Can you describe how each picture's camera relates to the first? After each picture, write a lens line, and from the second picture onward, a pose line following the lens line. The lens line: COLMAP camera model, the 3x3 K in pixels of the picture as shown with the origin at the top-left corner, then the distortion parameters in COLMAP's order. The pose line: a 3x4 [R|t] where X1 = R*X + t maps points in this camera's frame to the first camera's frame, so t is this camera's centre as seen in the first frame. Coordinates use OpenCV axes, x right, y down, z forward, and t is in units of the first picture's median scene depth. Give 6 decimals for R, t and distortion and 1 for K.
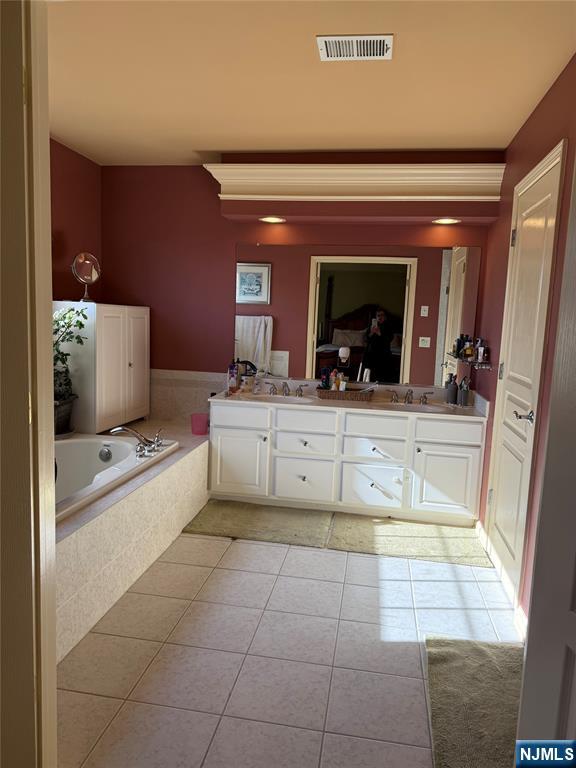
lens RADIAL K [[545.4, 0, 288.7], [0, 545.4, 381.8], [0, 0, 1]] dist [0.063101, -0.071879]
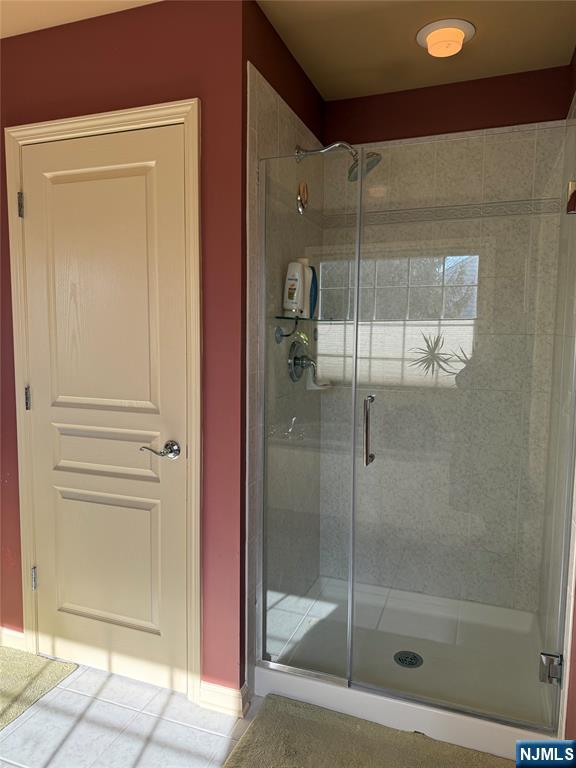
lens RADIAL K [[545.4, 0, 287.9], [0, 545.4, 384.5], [0, 0, 1]] dist [0.063101, -0.071879]
pose [[0.200301, -0.143675, 0.969142, -0.235360], [0.117027, 0.985615, 0.121930, -0.088448], [-0.972720, 0.088994, 0.214233, 0.578434]]
